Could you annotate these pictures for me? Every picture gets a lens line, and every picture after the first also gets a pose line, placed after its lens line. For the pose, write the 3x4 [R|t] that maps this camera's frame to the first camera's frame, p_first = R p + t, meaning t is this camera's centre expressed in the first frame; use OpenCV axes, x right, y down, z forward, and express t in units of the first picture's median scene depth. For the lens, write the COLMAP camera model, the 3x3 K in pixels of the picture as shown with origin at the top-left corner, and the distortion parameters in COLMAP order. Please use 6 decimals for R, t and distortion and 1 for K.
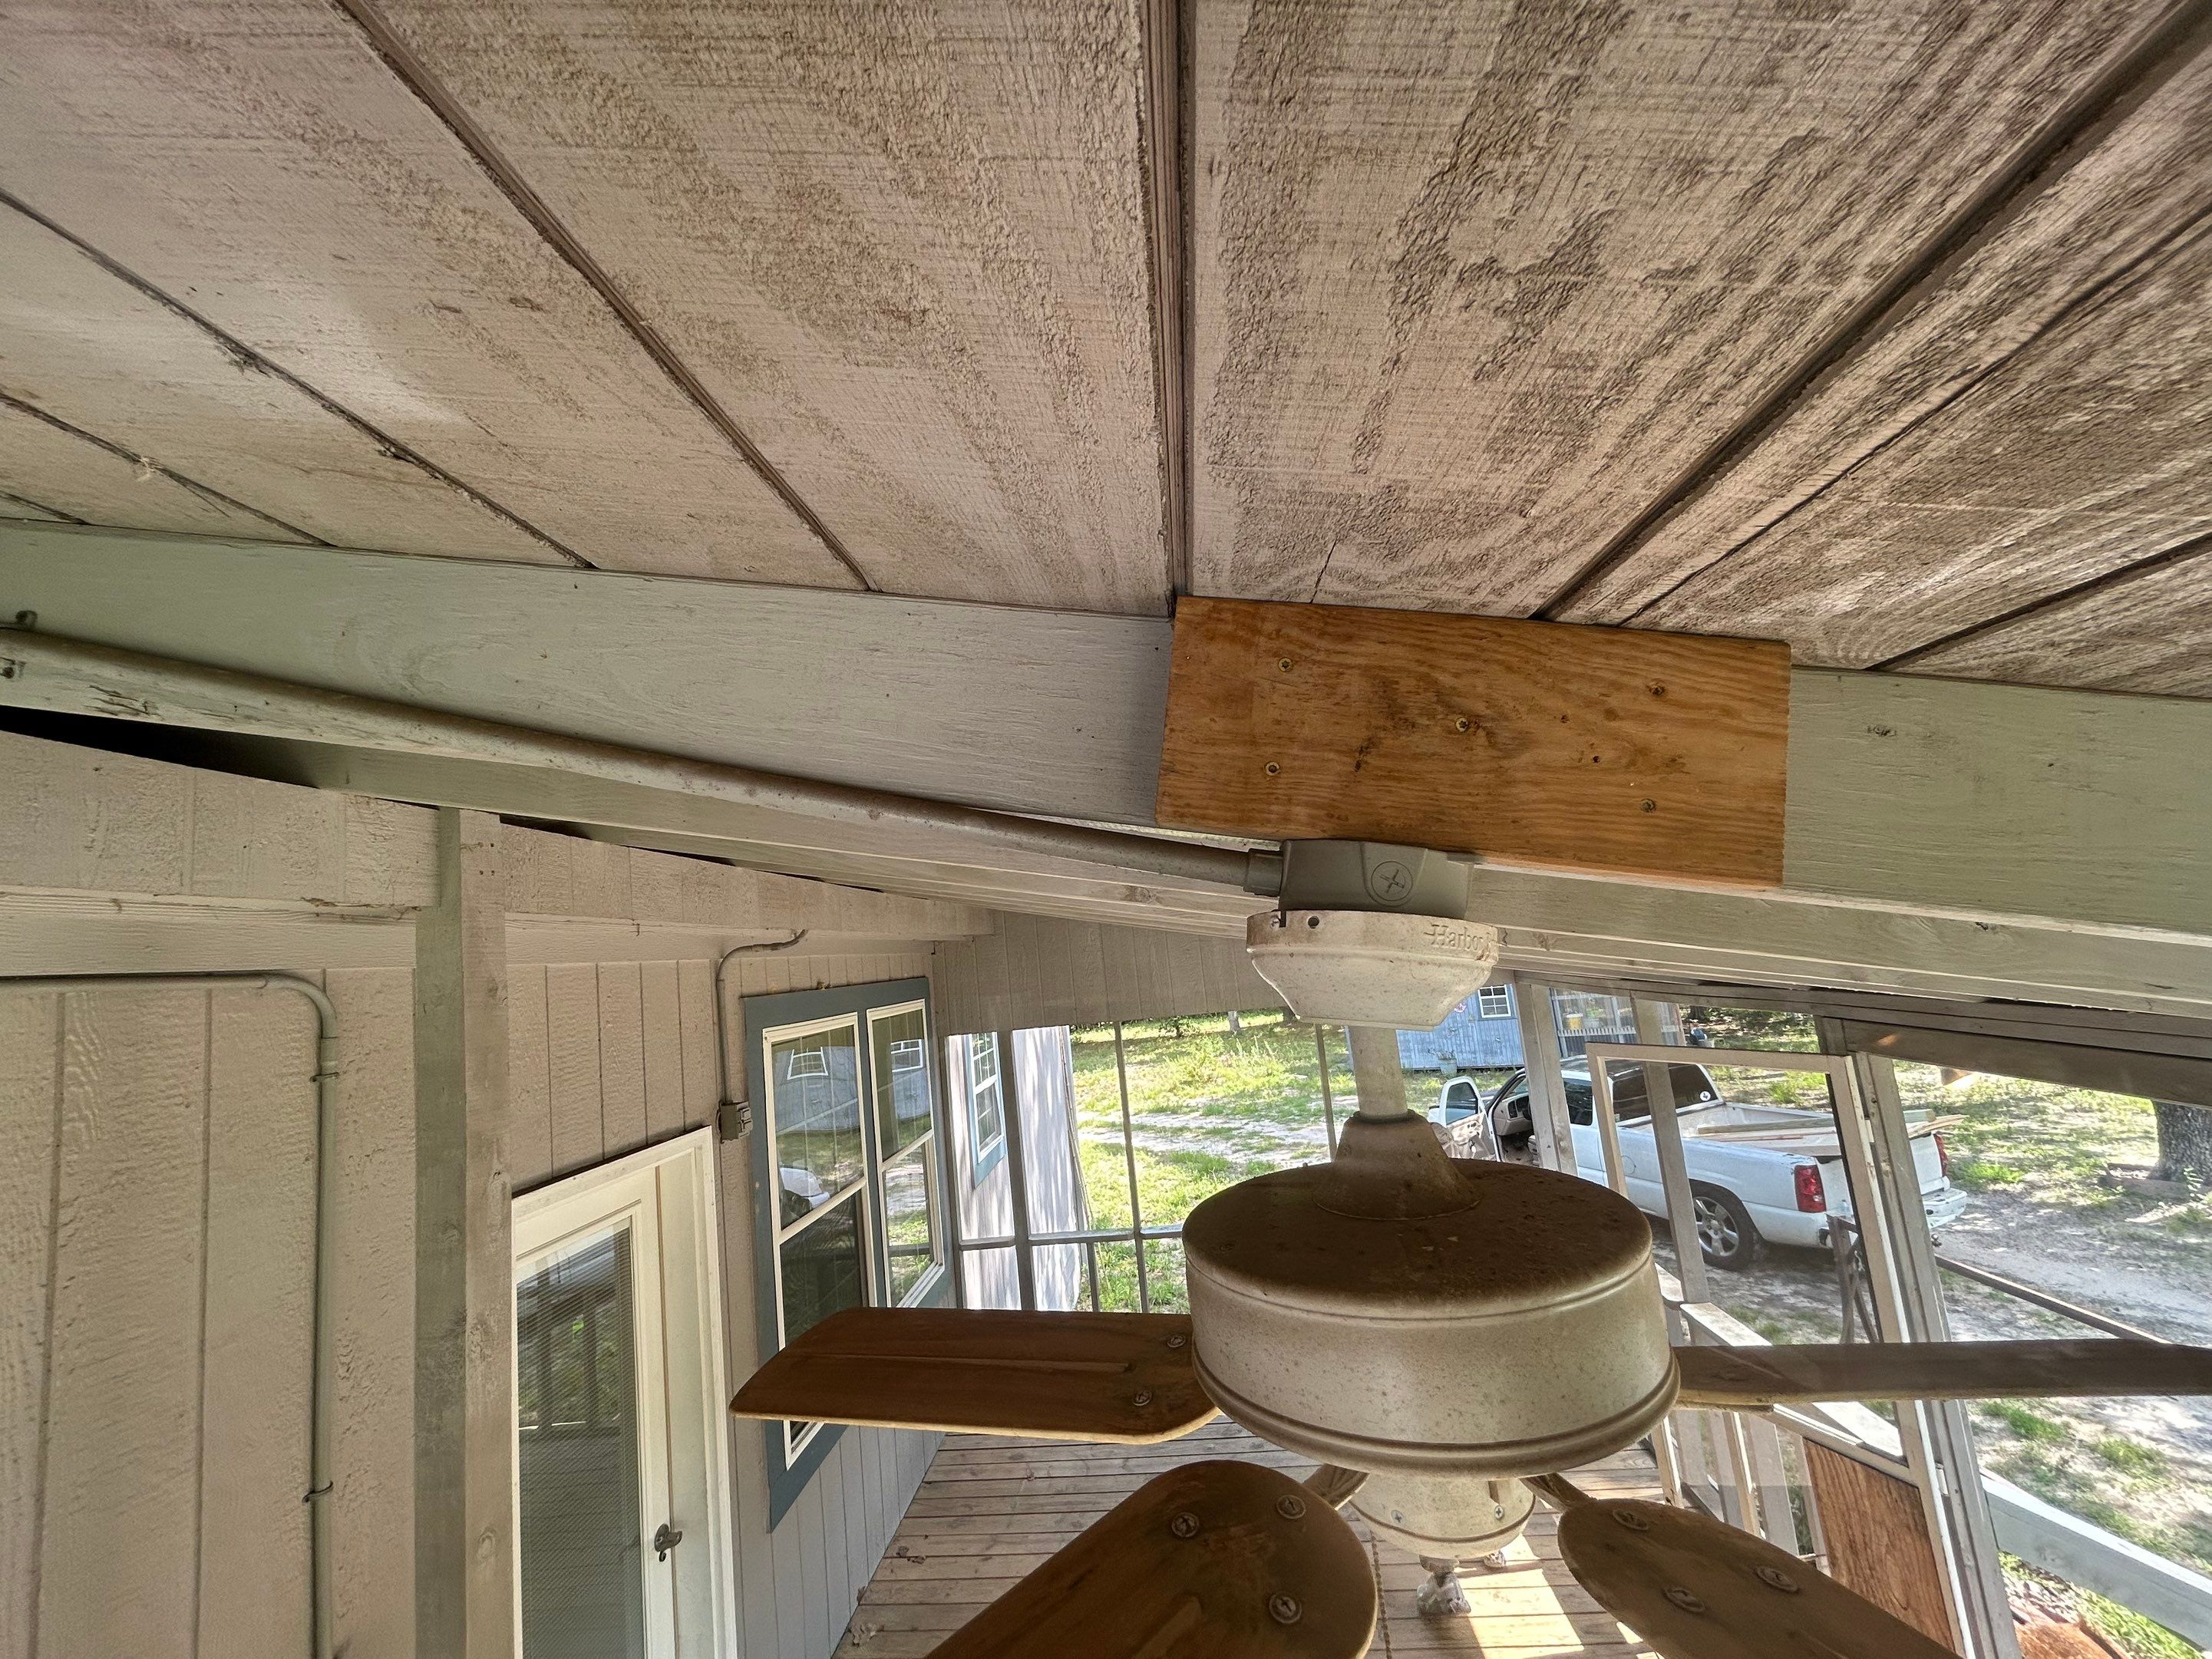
lens RADIAL K [[894.8, 0, 1100.9], [0, 894.8, 830.6], [0, 0, 1]] dist [-0.002480, 0.001157]
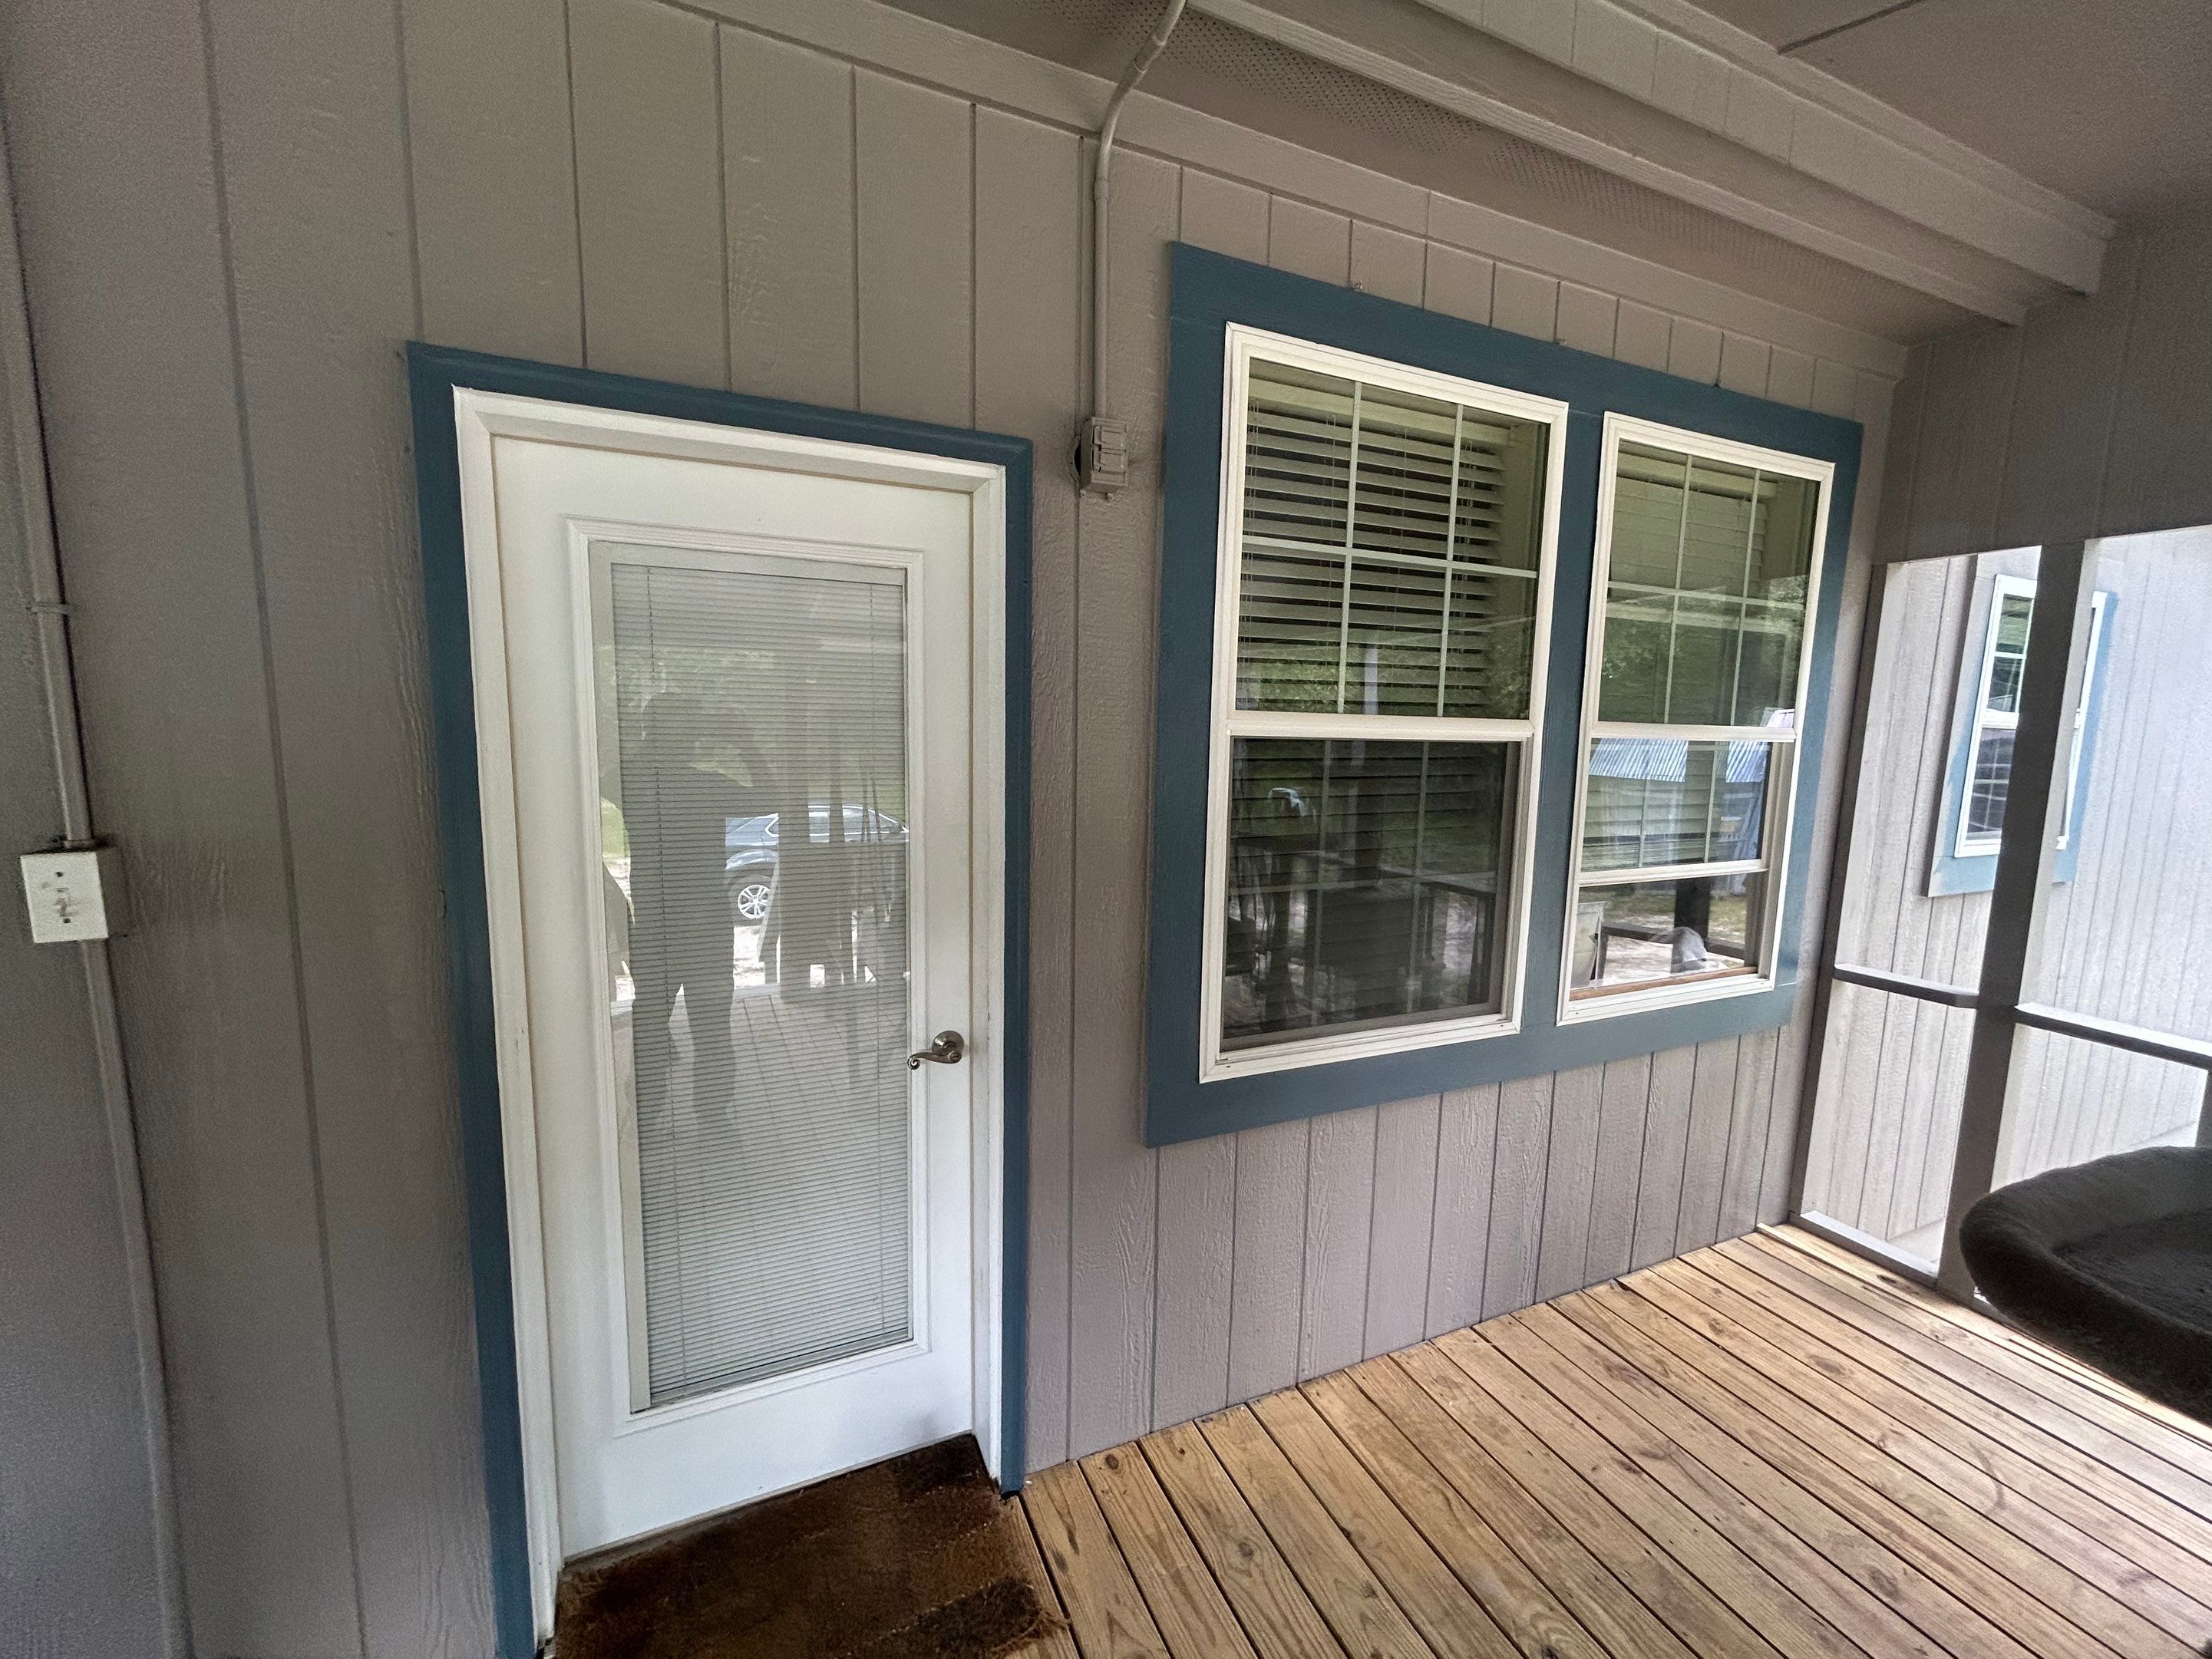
lens RADIAL K [[886.1, 0, 1106.6], [0, 886.1, 823.4], [0, 0, 1]] dist [-0.003147, 0.001851]
pose [[0.493978, 0.215157, -0.842433, 0.177808], [0.049972, 0.960272, 0.274555, 0.802104], [0.868037, -0.177722, 0.463601, 1.477466]]
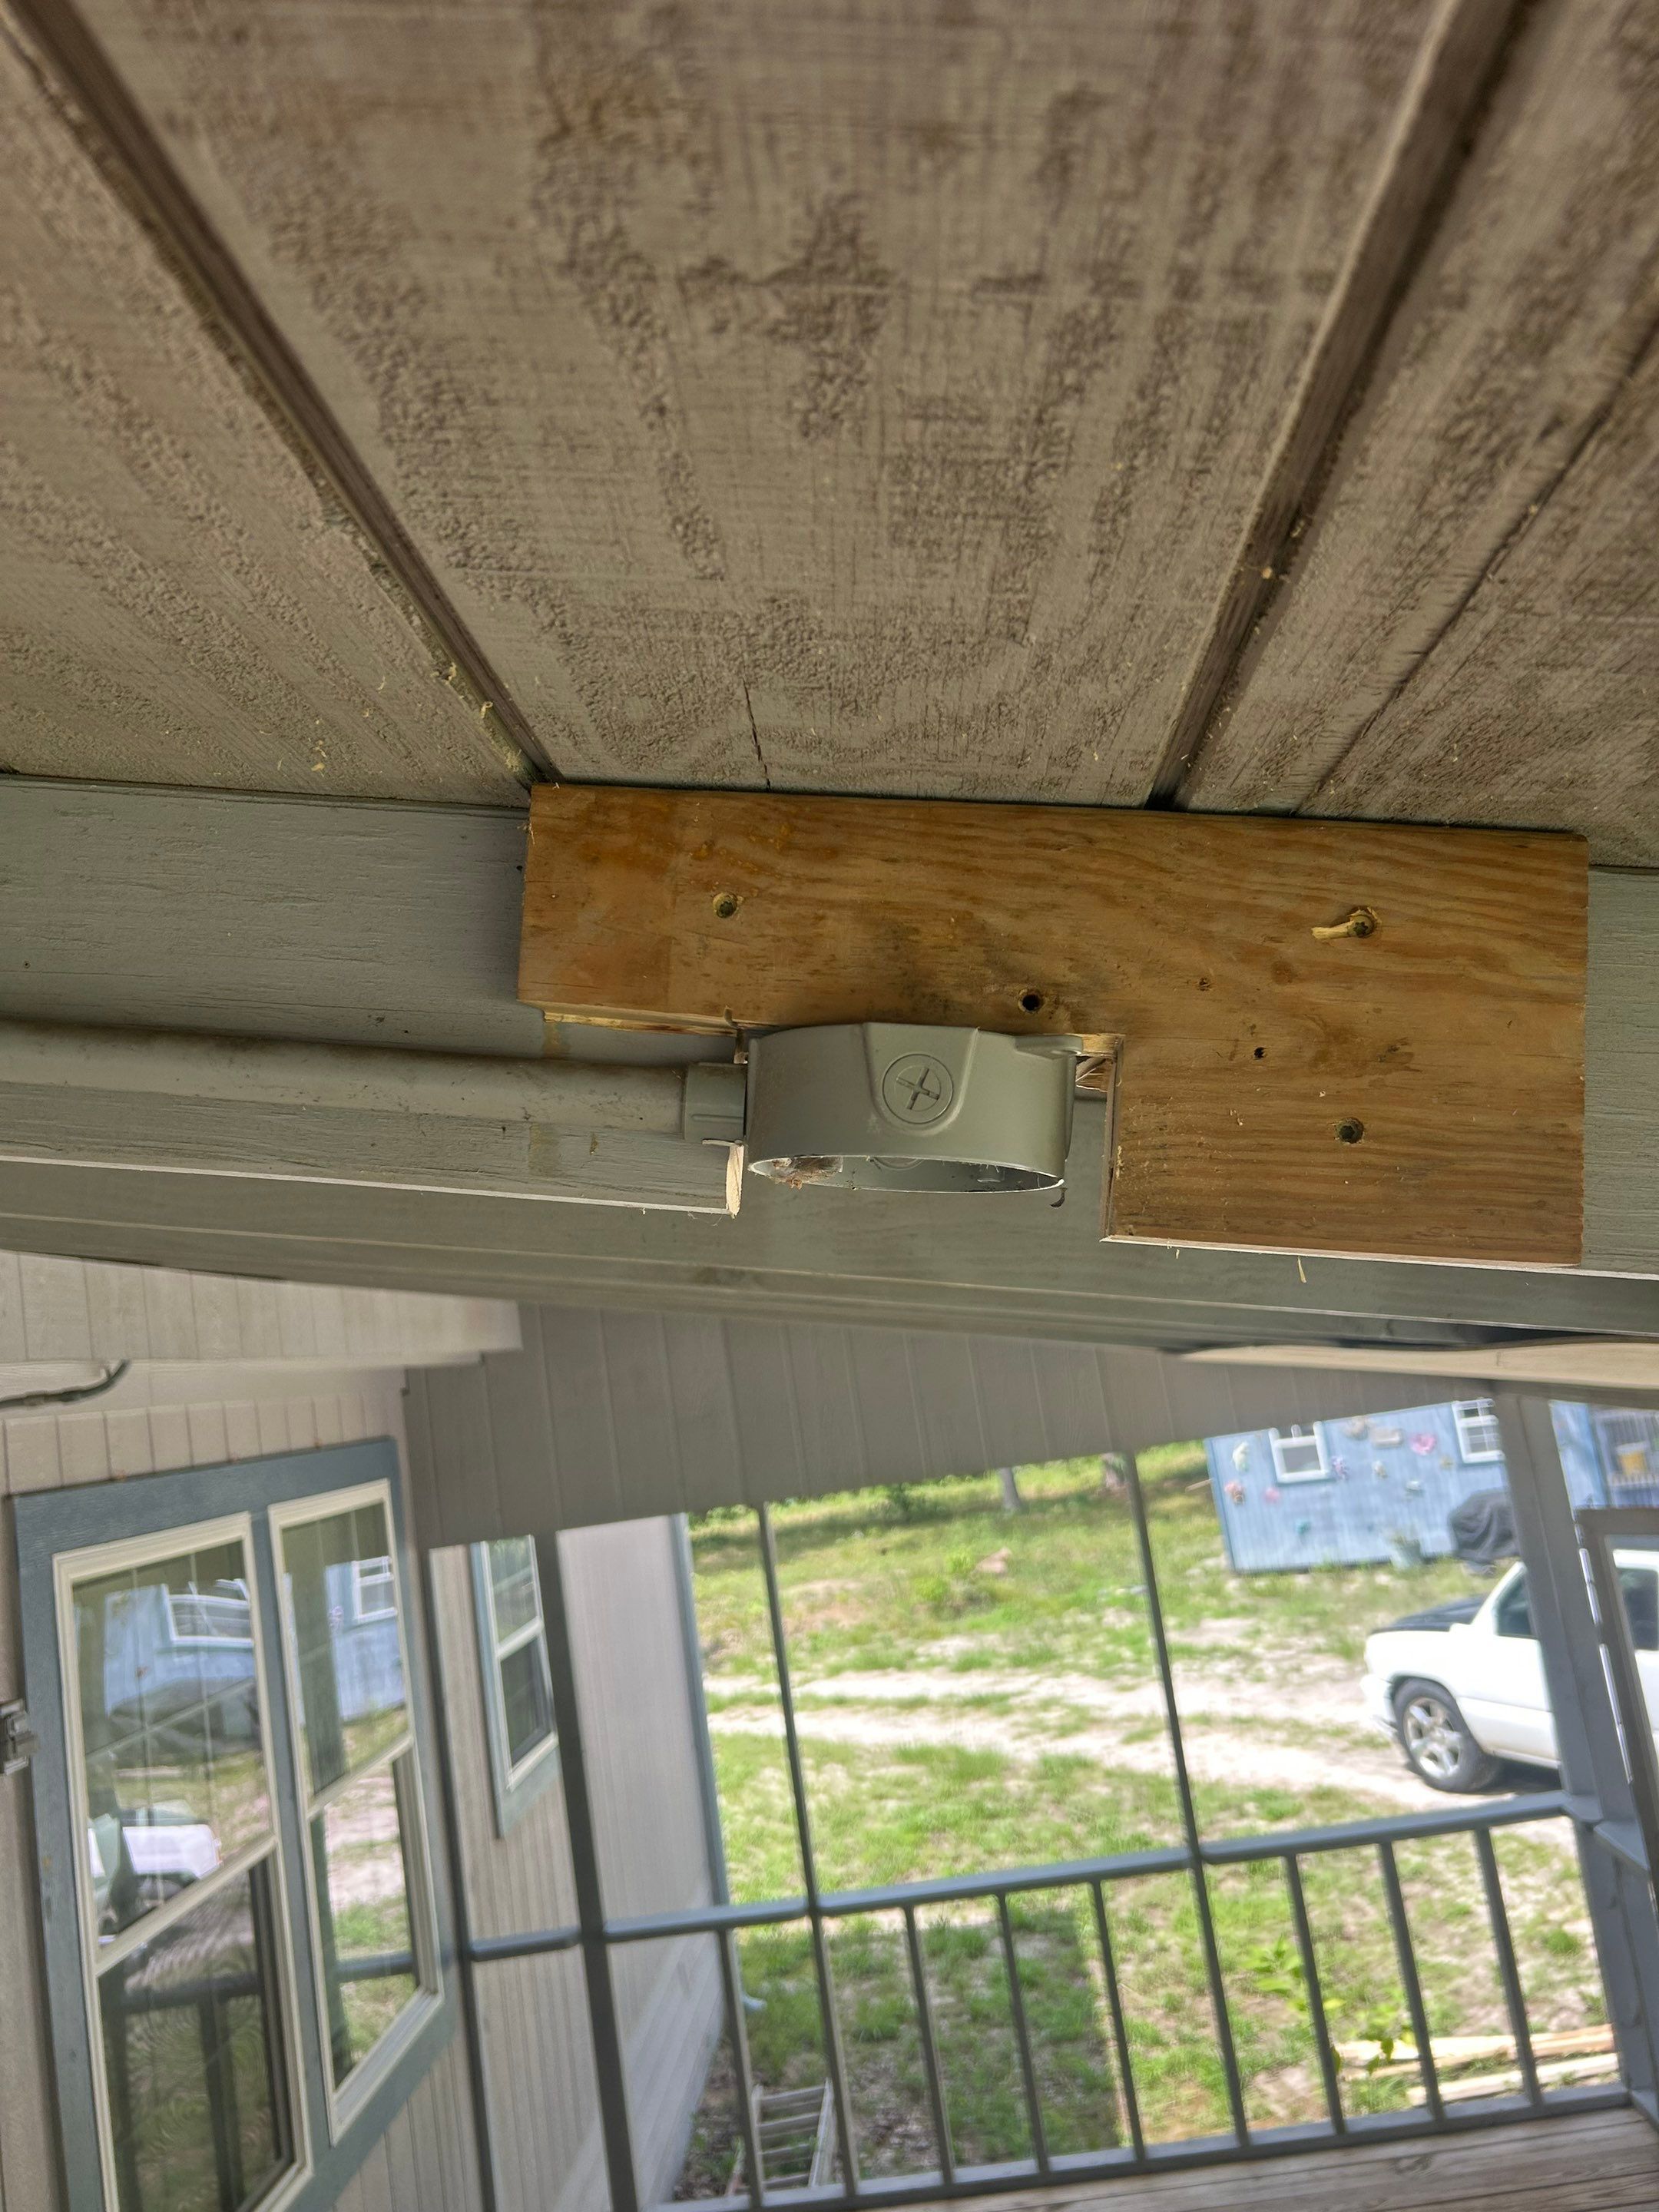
lens RADIAL K [[1692.4, 0, 824.1], [0, 1692.4, 1123.9], [0, 0, 1]] dist [0.029413, -0.006814]
pose [[0.998363, -0.038511, 0.042293, 0.082314], [0.038800, 0.999229, -0.006045, -0.013823], [-0.042027, 0.007676, 0.999087, -0.017822]]
